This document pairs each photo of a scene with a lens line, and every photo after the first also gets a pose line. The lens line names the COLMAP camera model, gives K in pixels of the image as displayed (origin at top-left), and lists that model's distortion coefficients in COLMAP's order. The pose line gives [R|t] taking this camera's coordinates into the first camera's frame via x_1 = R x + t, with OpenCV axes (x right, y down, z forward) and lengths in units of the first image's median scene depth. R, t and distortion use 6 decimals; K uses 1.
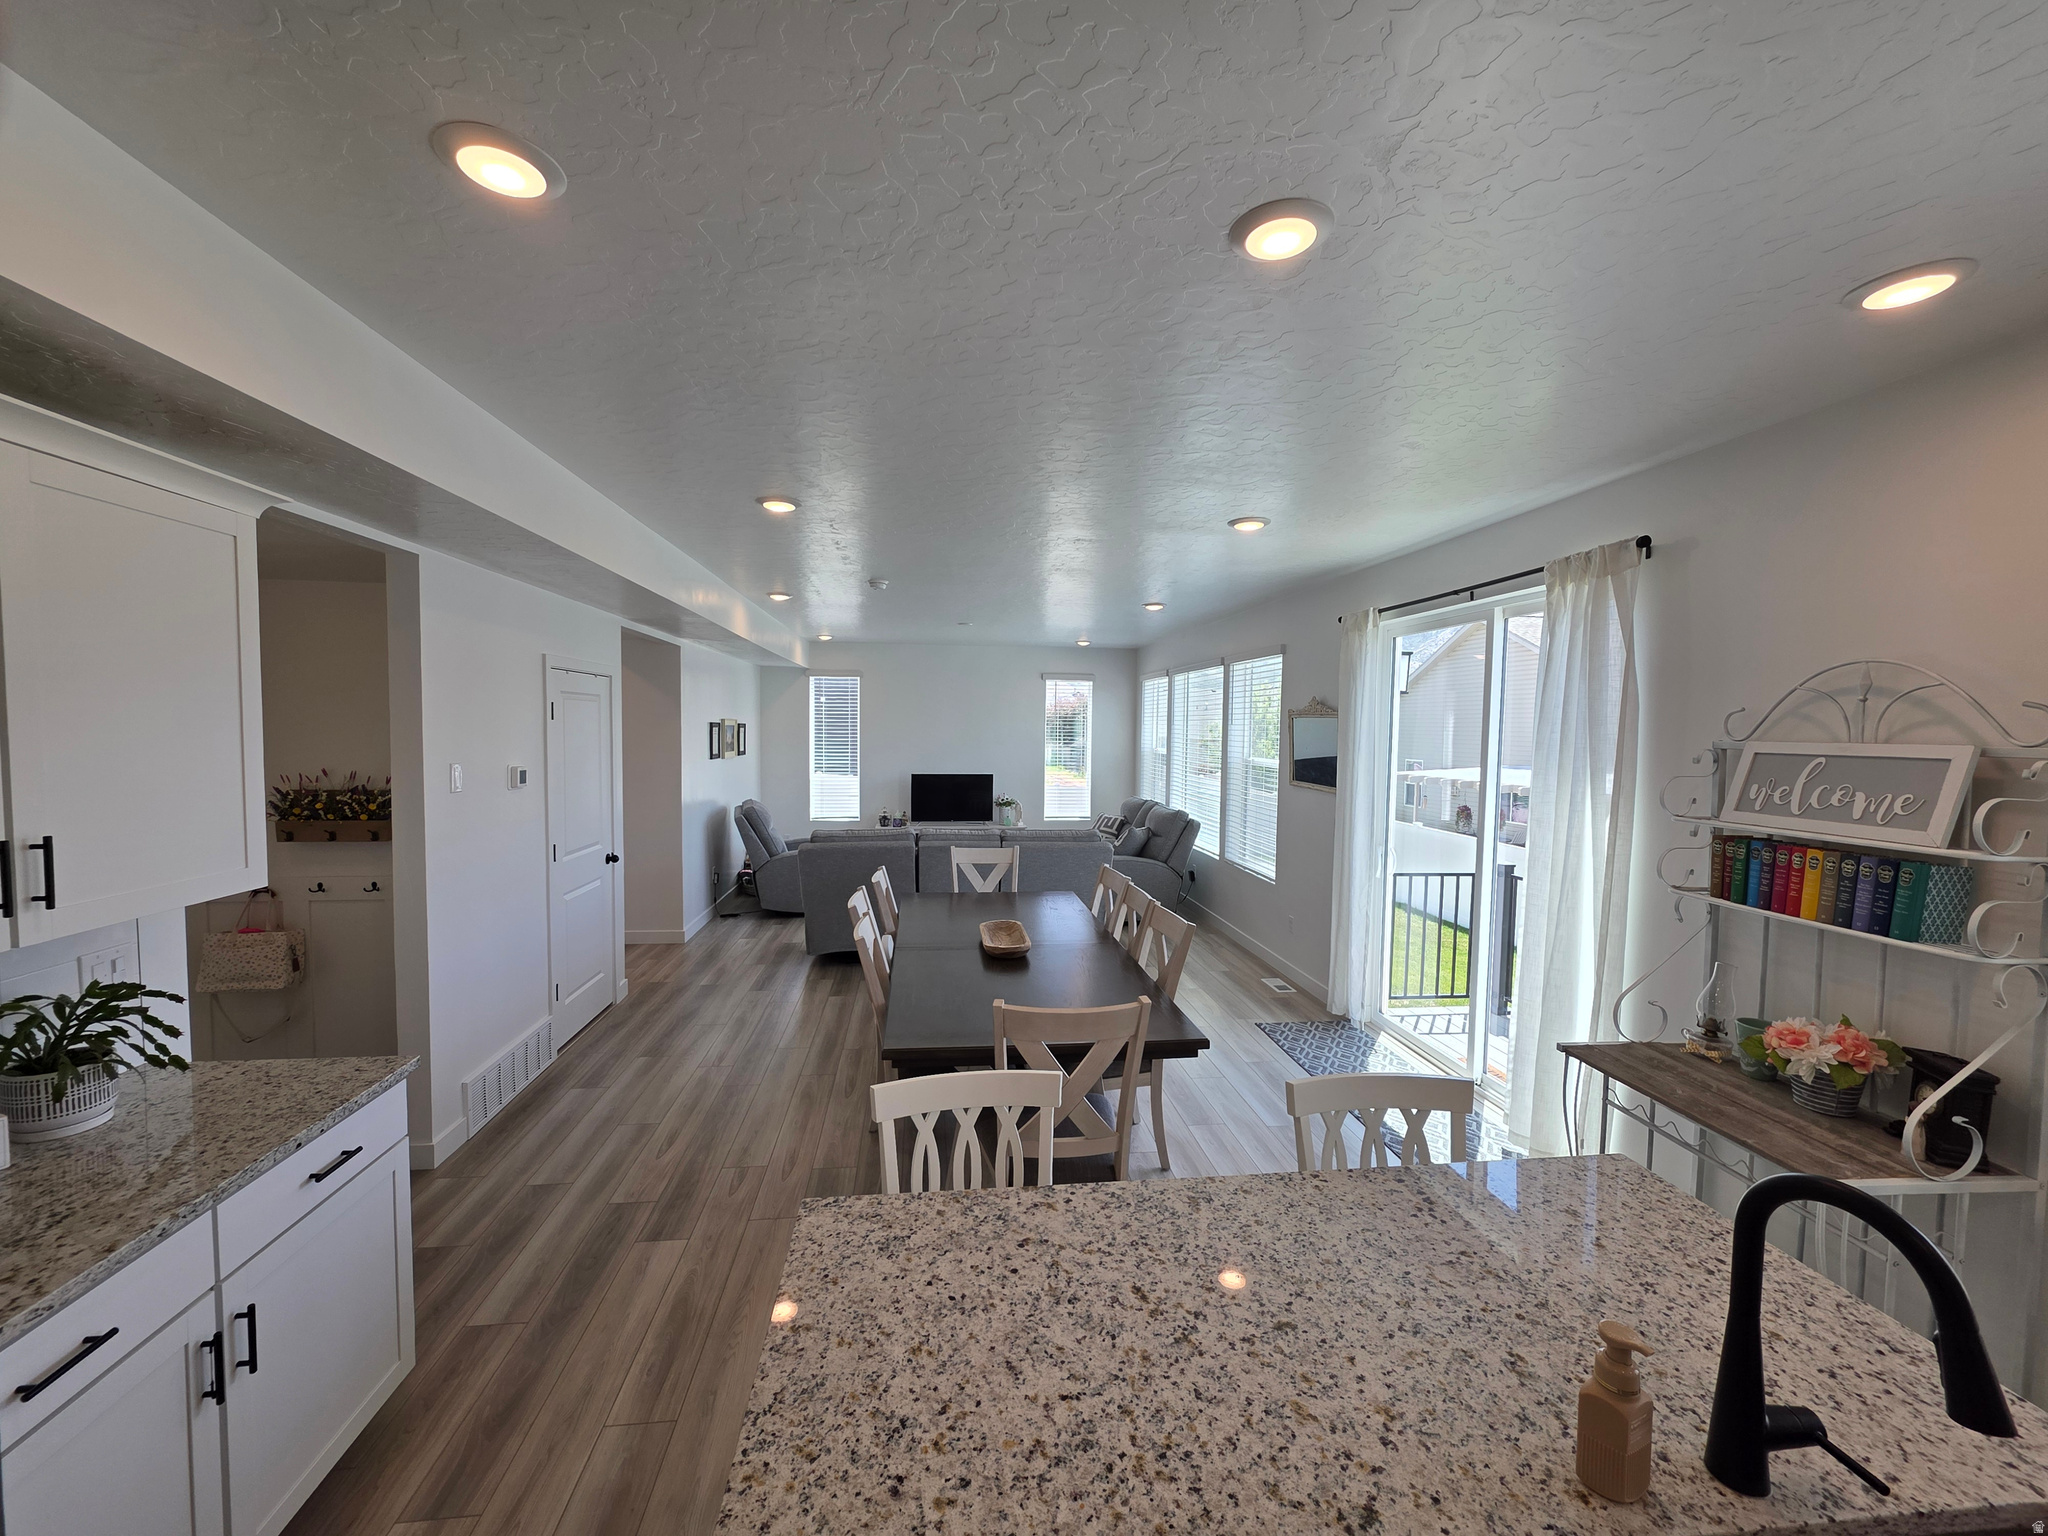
lens RADIAL K [[823.7, 0, 1026.2], [0, 823.7, 770.4], [0, 0, 1]] dist [-0.000558, 0.000778]
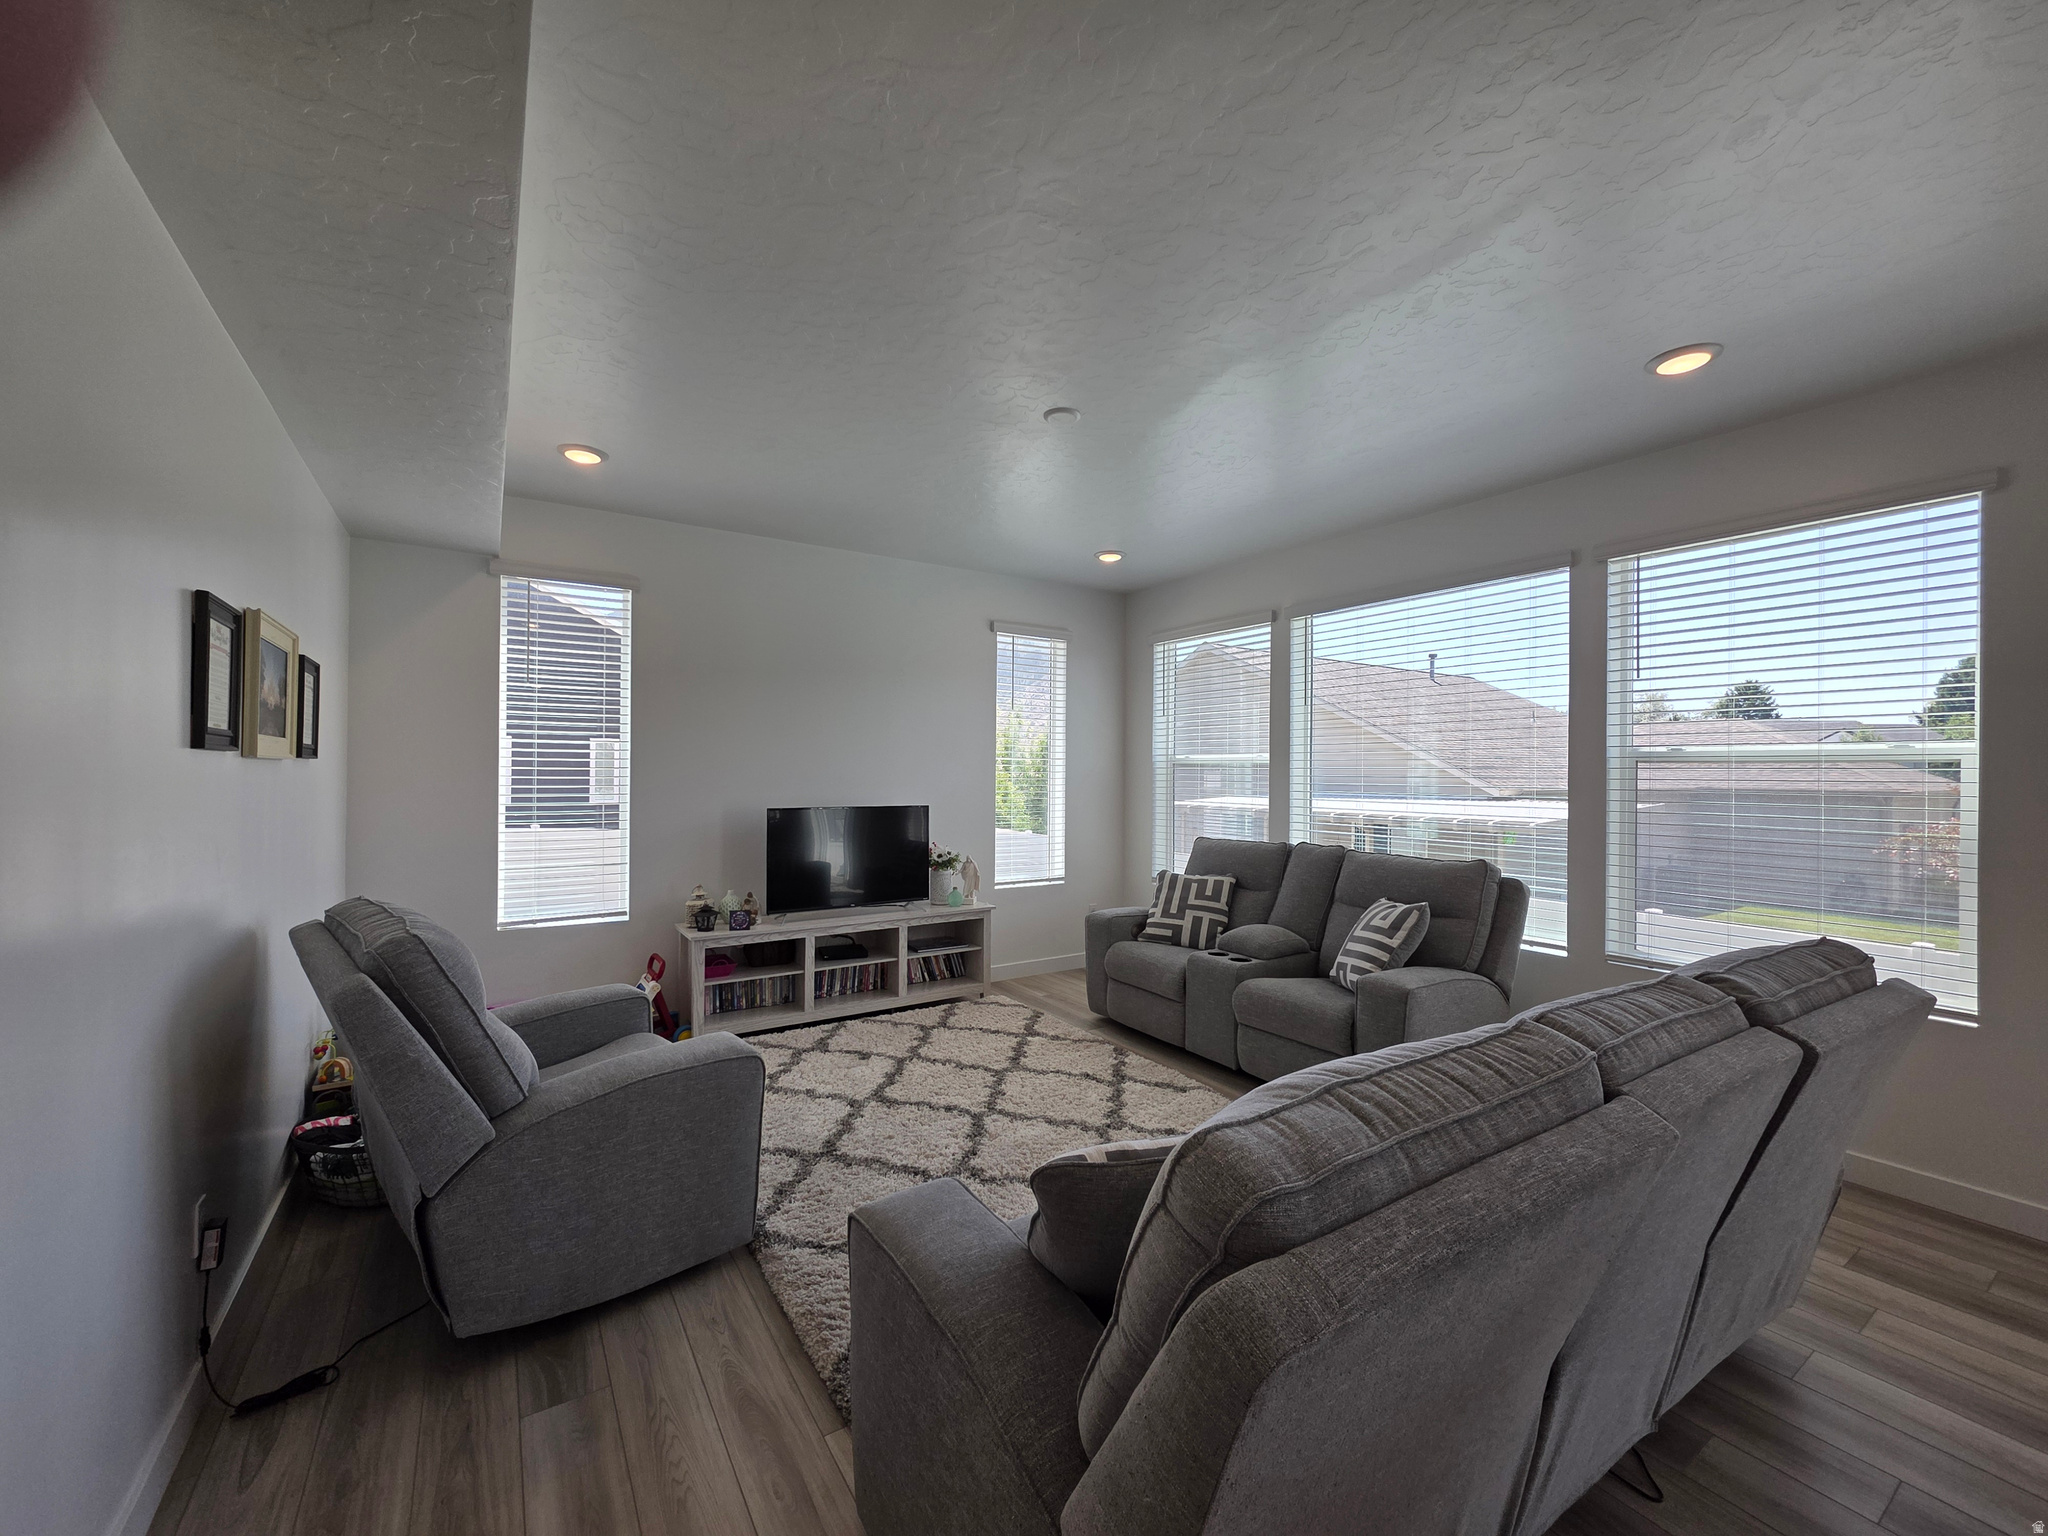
lens RADIAL K [[823.7, 0, 1015.6], [0, 823.7, 768.4], [0, 0, 1]] dist [-0.000558, 0.000778]
pose [[0.900367, -0.002758, 0.435122, -0.213002], [0.028979, 0.998140, -0.053637, 0.010415], [-0.434165, 0.060903, 0.898772, 0.532238]]
